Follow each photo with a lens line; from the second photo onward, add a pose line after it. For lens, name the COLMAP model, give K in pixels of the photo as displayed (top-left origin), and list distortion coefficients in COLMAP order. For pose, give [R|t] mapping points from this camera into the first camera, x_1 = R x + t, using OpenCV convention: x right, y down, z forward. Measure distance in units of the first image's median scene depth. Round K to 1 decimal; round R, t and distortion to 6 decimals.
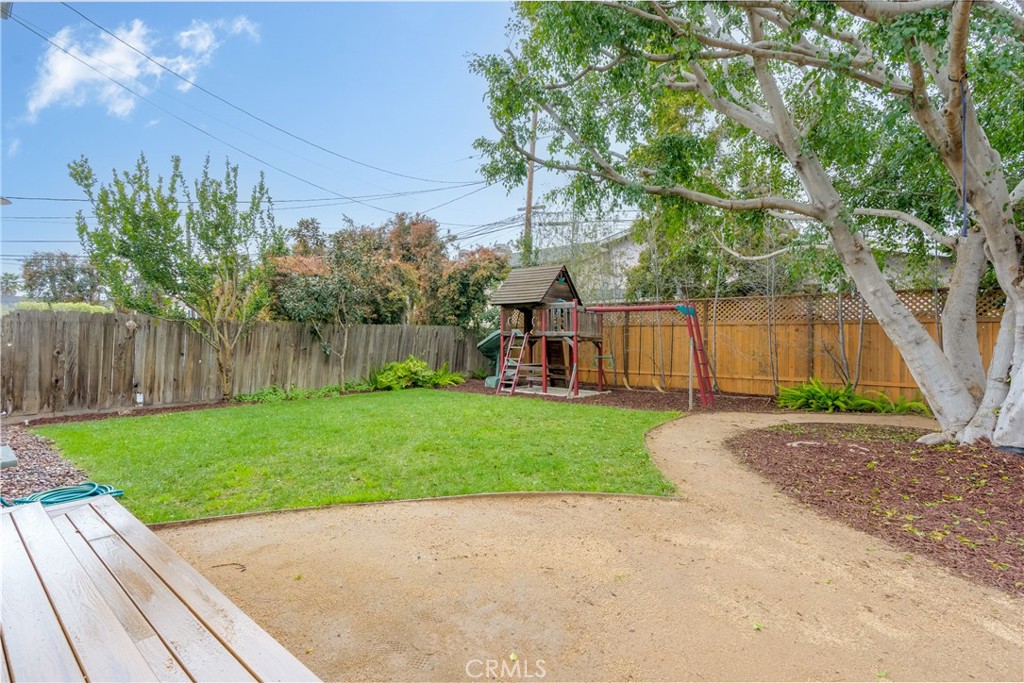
lens RADIAL K [[461.1, 0, 512.0], [0, 461.1, 341.5], [0, 0, 1]] dist [-0.001610, -0.000421]
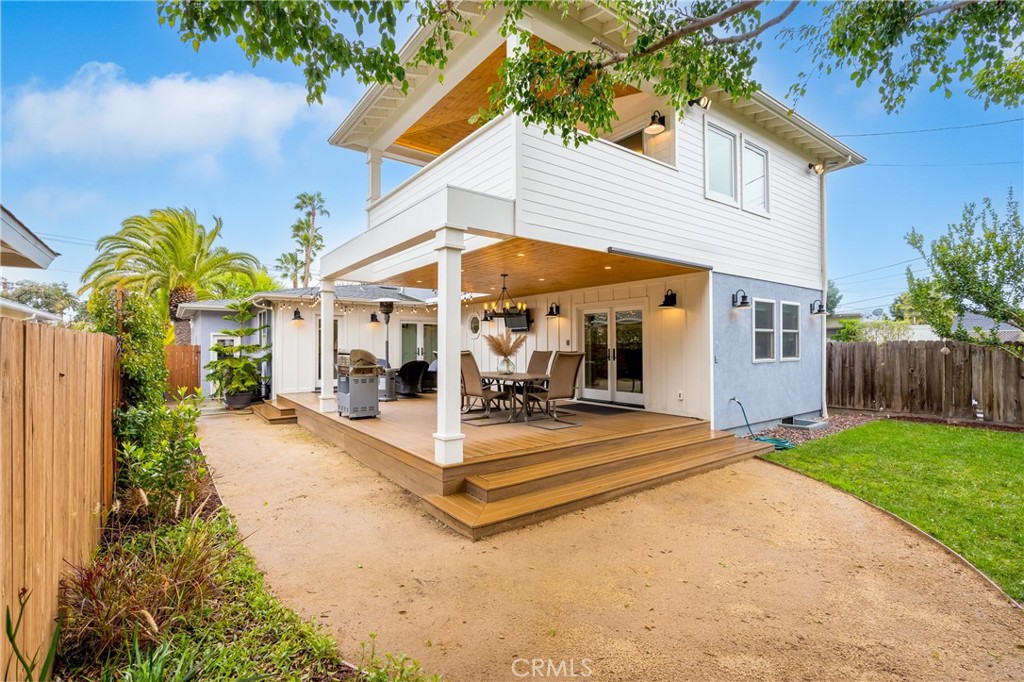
lens RADIAL K [[461.1, 0, 512.0], [0, 461.1, 341.0], [0, 0, 1]] dist [-0.001610, -0.000421]
pose [[-0.271817, -0.017983, -0.962181, 0.692196], [-0.001152, 0.999831, -0.018361, -0.039015], [0.962348, -0.003882, -0.271792, 0.219818]]
